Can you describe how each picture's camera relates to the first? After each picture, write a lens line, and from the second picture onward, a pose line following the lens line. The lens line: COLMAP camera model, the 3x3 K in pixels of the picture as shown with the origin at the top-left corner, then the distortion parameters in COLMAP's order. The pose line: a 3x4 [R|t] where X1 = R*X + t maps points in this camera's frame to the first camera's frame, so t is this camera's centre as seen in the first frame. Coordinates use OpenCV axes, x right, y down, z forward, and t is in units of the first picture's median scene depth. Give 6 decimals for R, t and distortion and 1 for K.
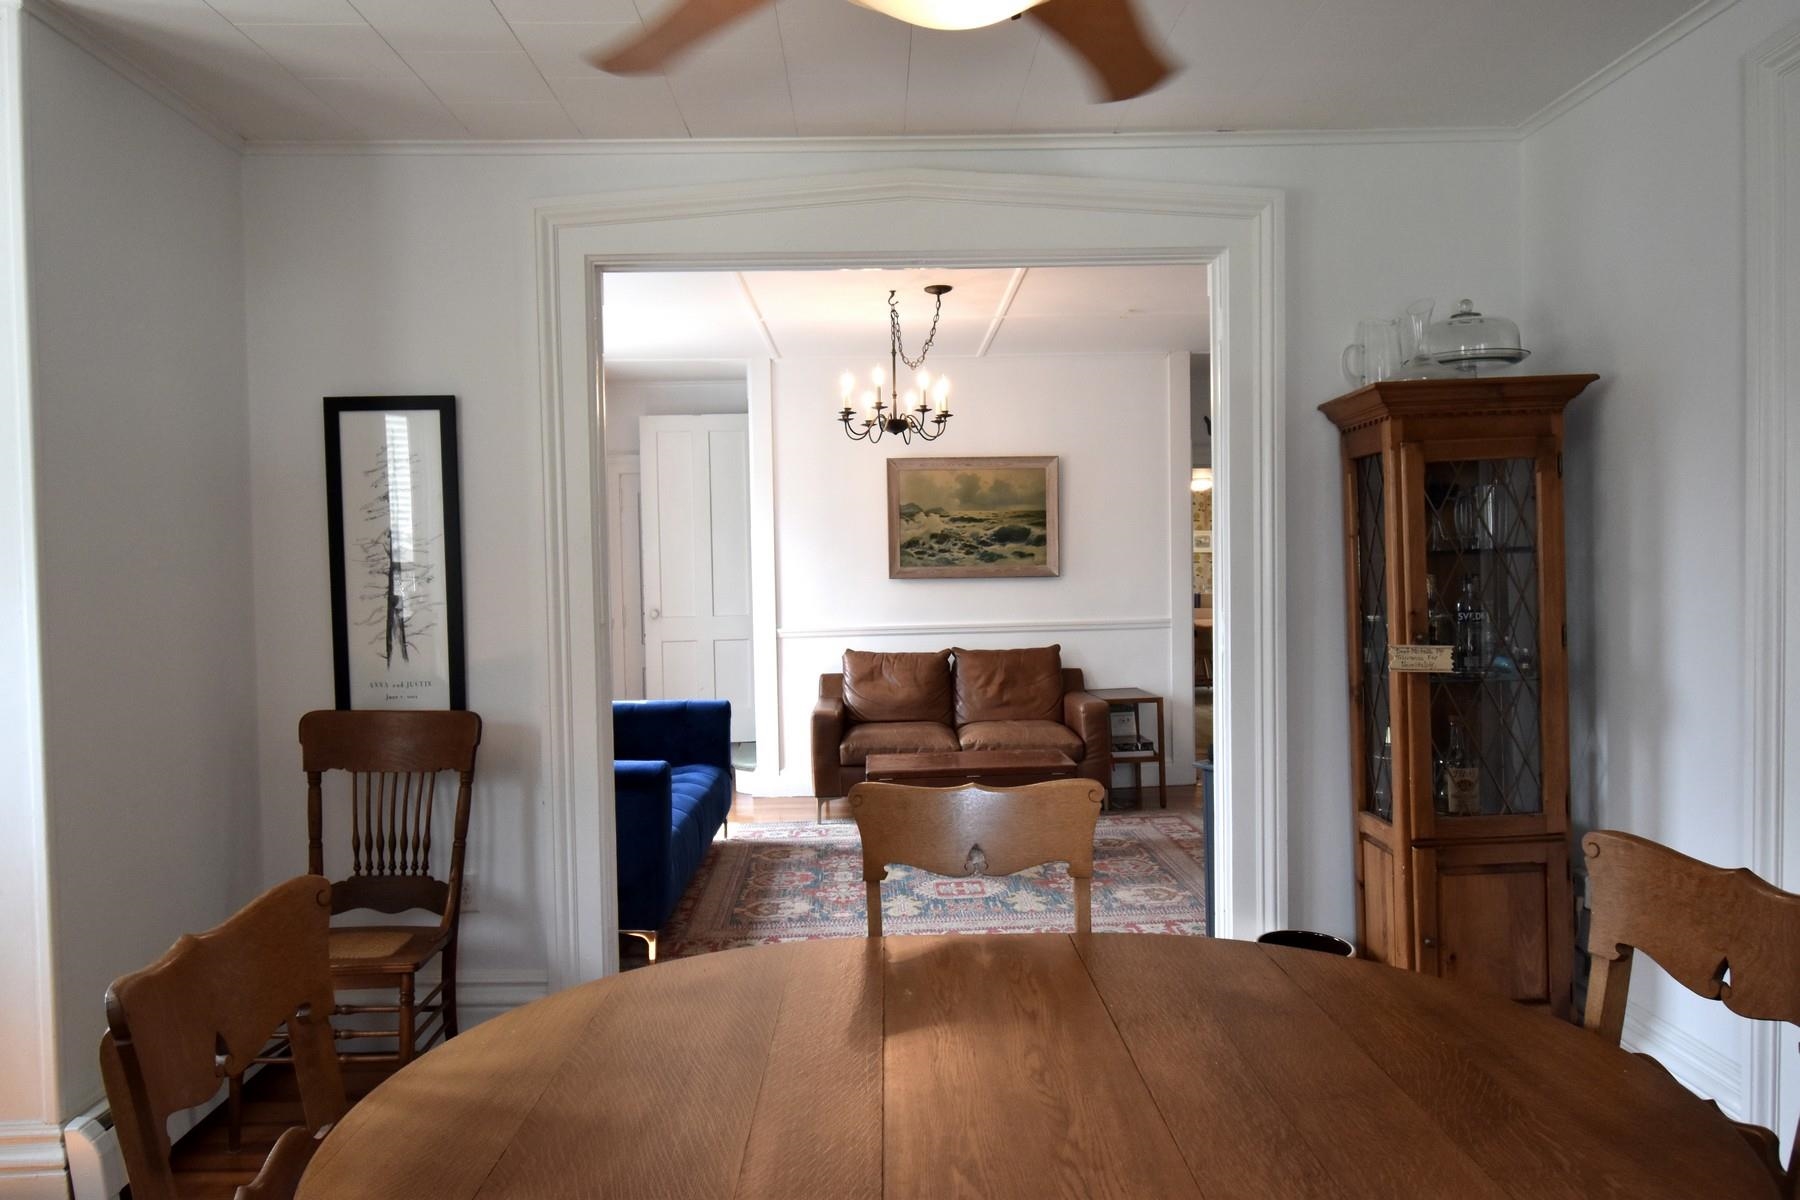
lens RADIAL K [[1140.7, 0, 900.0], [0, 1140.7, 600.0], [0, 0, 1]] dist [0.003618, -0.024542]
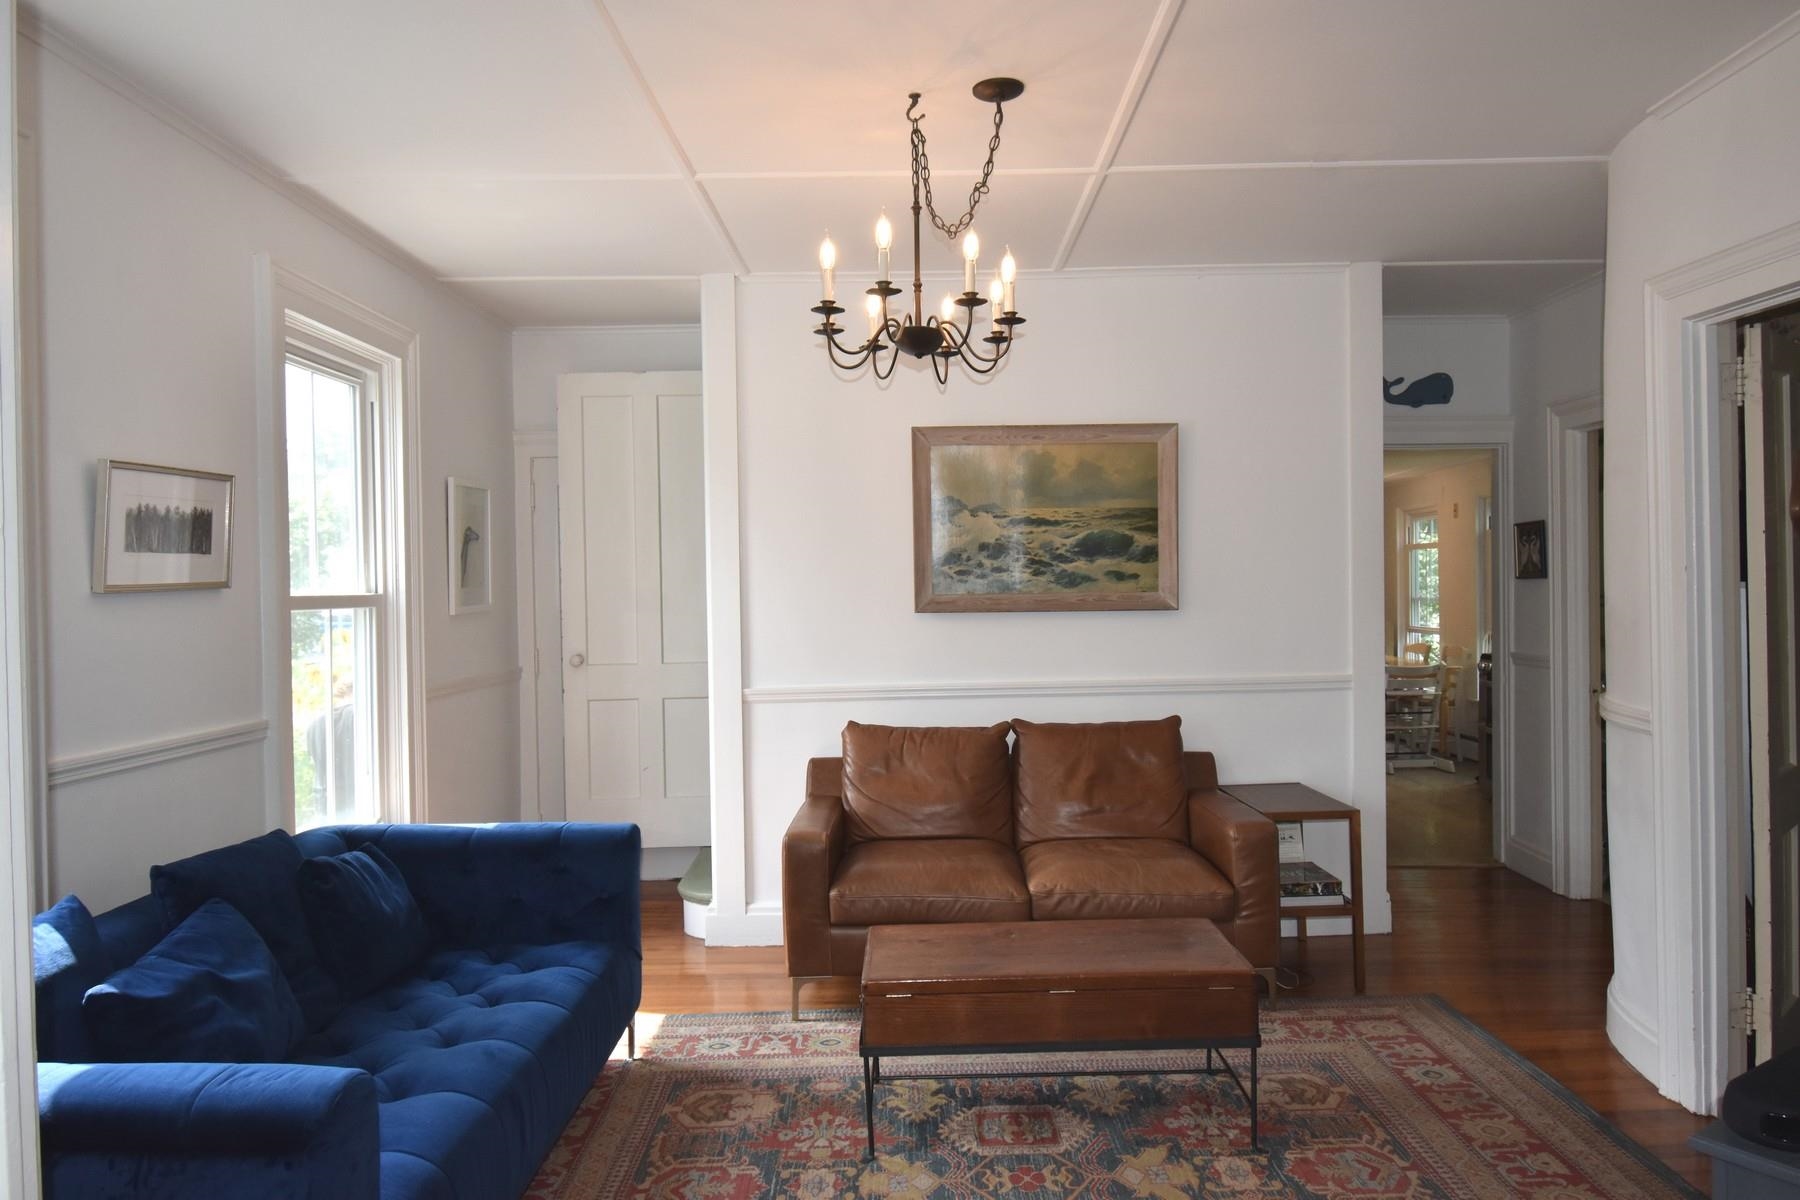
lens RADIAL K [[1256.8, 0, 900.0], [0, 1256.8, 600.0], [0, 0, 1]] dist [0.014569, -0.041784]
pose [[0.999490, 0.003176, -0.031763, 0.004673], [-0.003755, 0.999828, -0.018185, -0.012977], [0.031699, 0.018295, 0.999330, 0.291999]]
